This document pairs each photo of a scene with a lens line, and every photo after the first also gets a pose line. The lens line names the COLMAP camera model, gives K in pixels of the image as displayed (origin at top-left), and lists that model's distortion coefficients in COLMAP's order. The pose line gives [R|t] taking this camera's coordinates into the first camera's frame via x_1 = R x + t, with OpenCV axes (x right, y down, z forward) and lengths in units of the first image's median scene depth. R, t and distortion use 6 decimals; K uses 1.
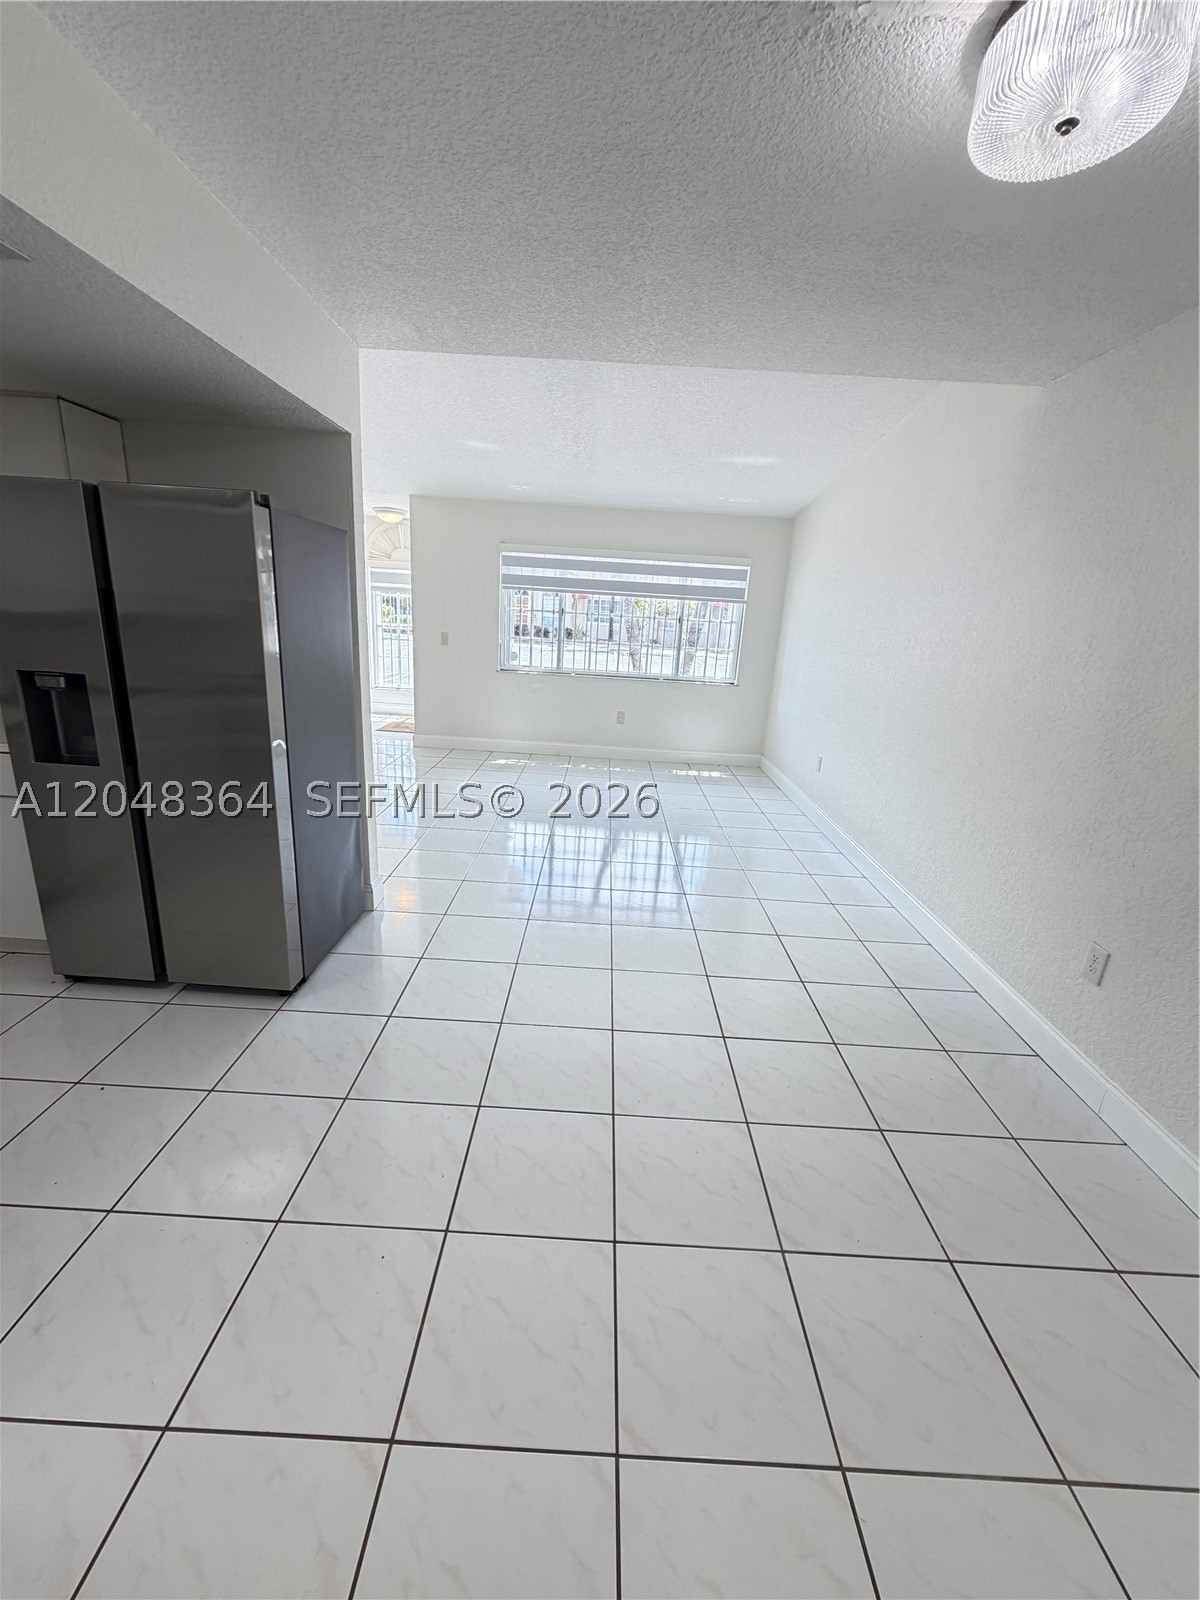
lens RADIAL K [[636.5, 0, 595.5], [0, 636.5, 798.5], [0, 0, 1]] dist [-0.001720, 0.000719]
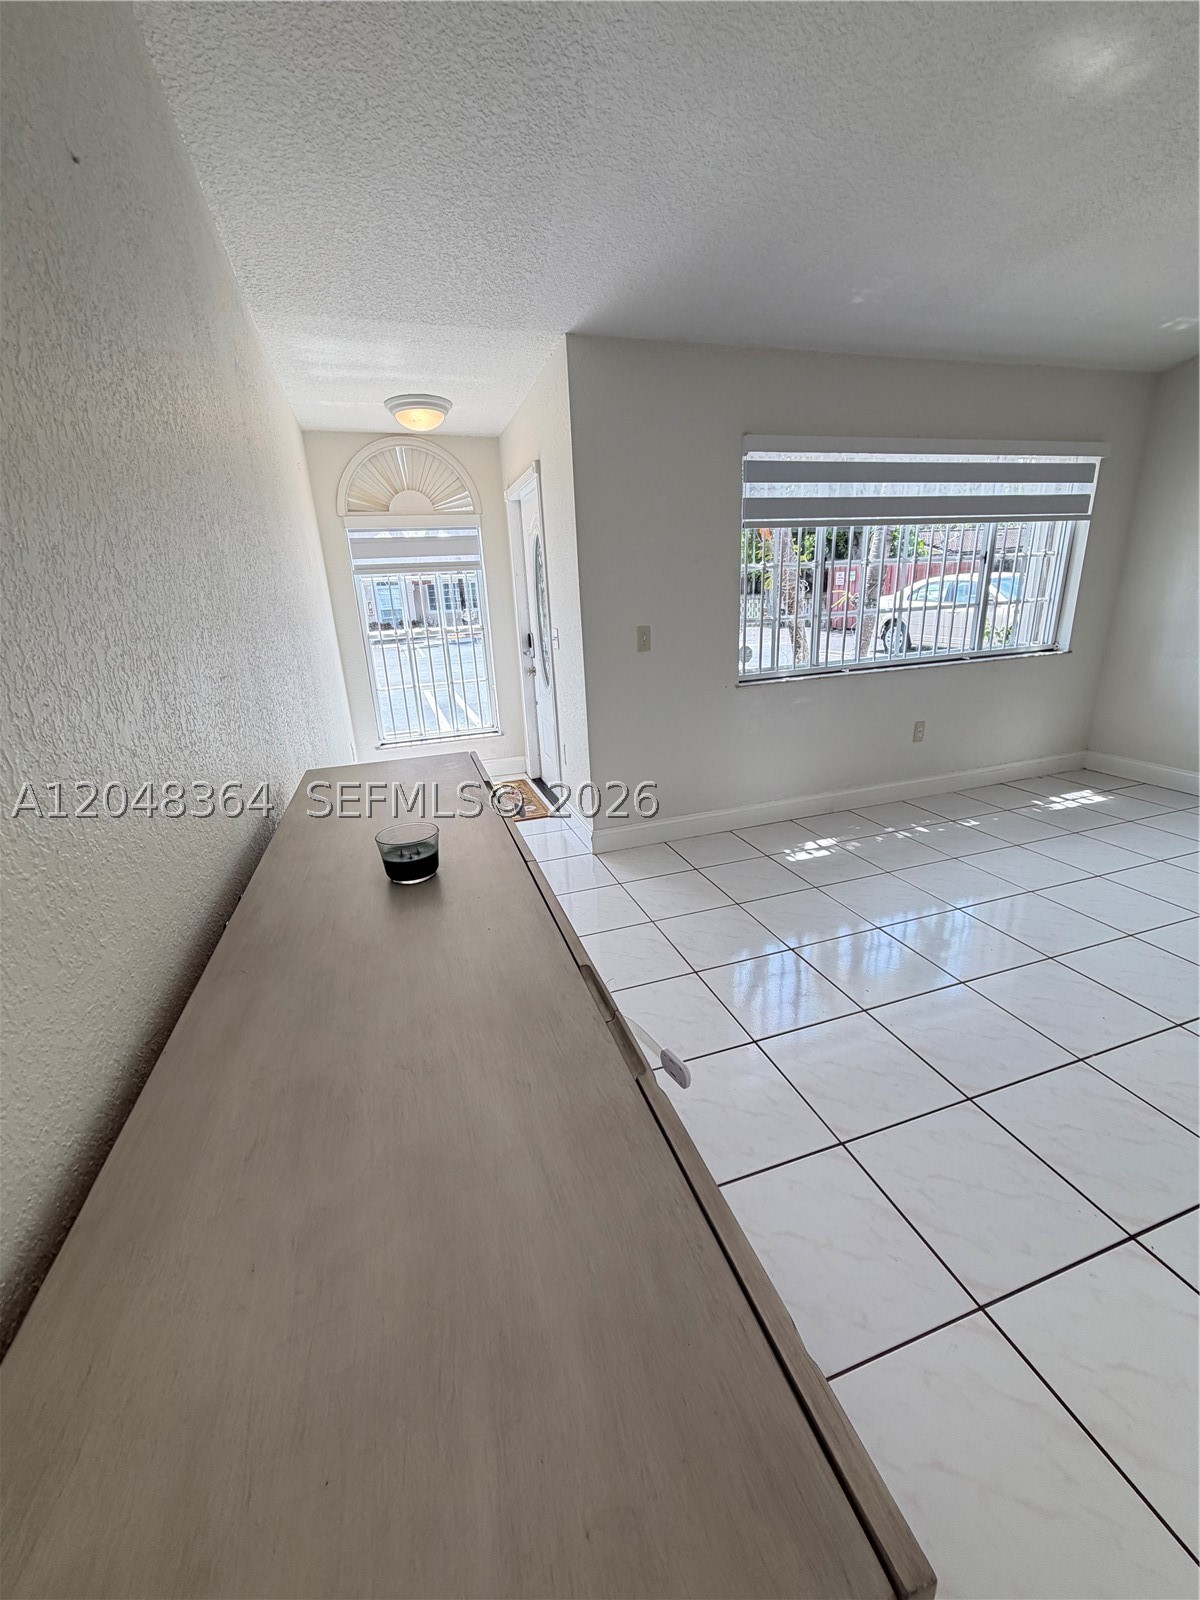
lens RADIAL K [[636.5, 0, 598.4], [0, 636.5, 800.1], [0, 0, 1]] dist [-0.001720, 0.000719]
pose [[0.944649, -0.198944, 0.260882, -0.433990], [0.188467, 0.979936, 0.064849, -0.167082], [-0.268549, -0.012092, 0.963190, 0.523988]]
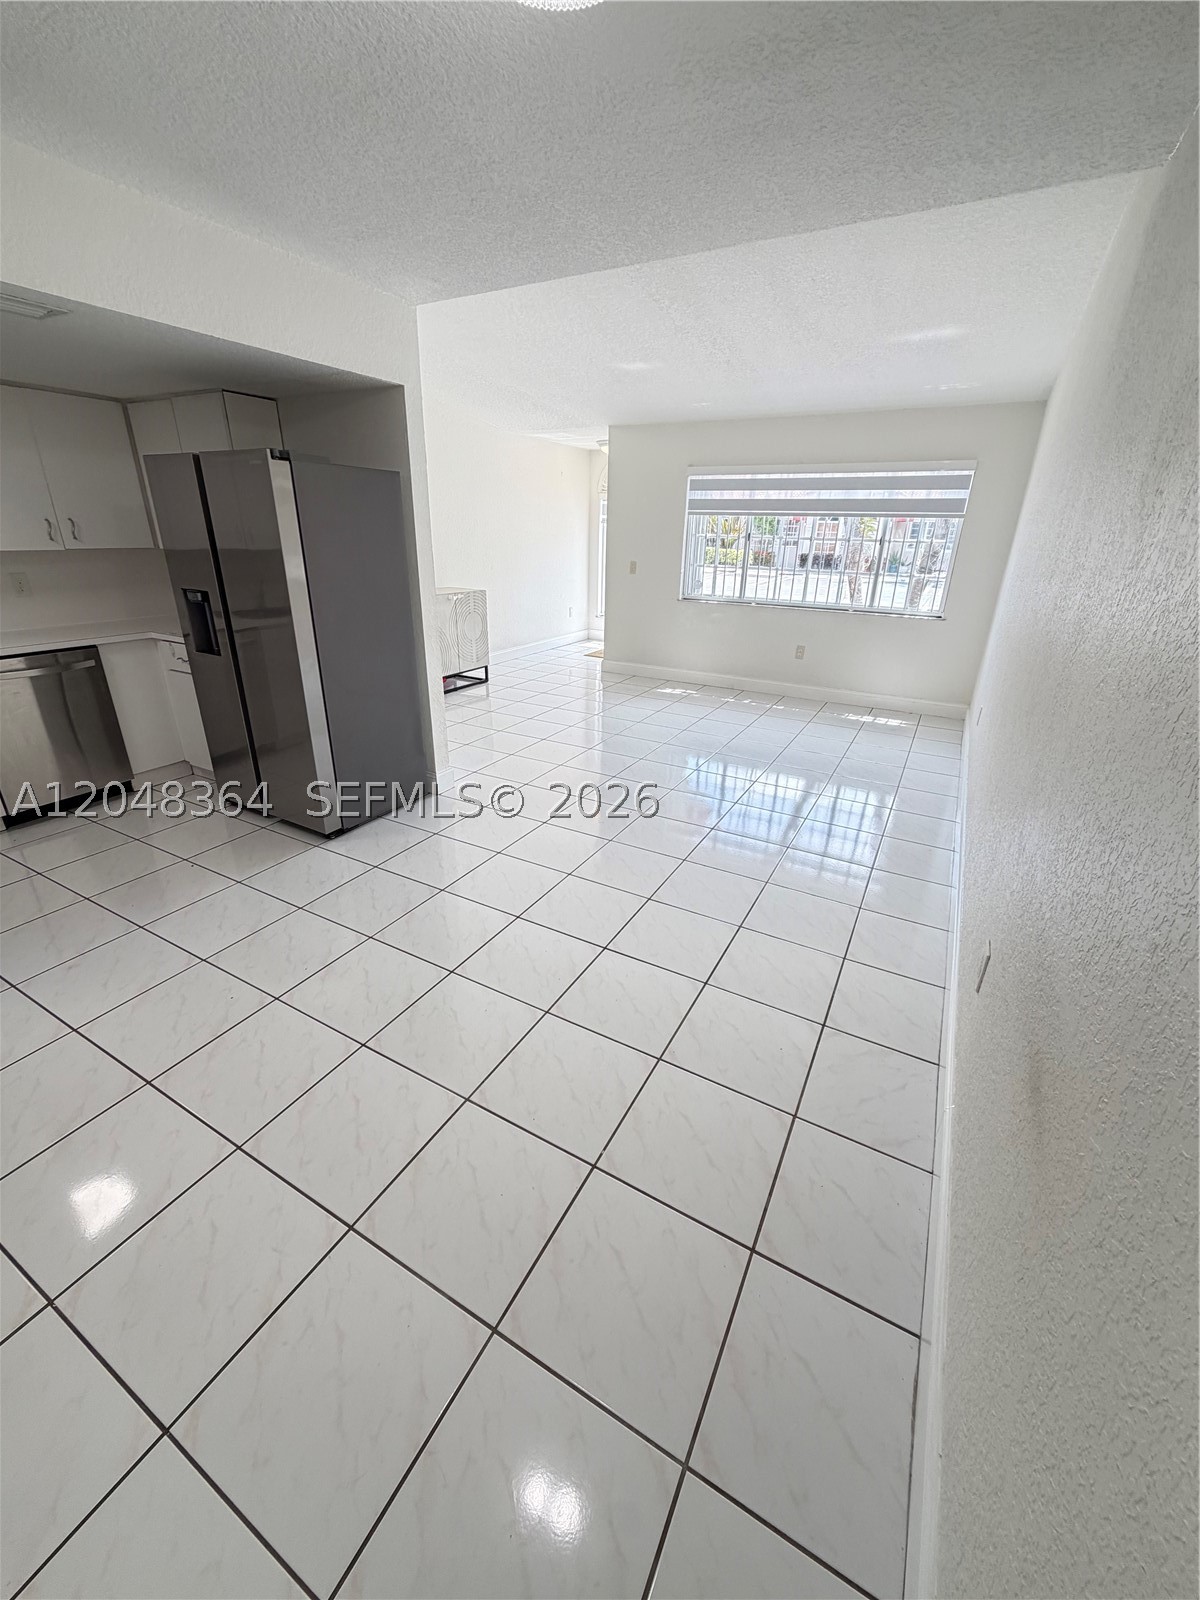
lens RADIAL K [[636.5, 0, 599.4], [0, 636.5, 799.3], [0, 0, 1]] dist [-0.001720, 0.000719]
pose [[0.880980, 0.146708, -0.449834, 0.242024], [-0.102707, 0.987342, 0.120861, 0.002413], [0.461871, -0.060275, 0.884897, 0.031389]]
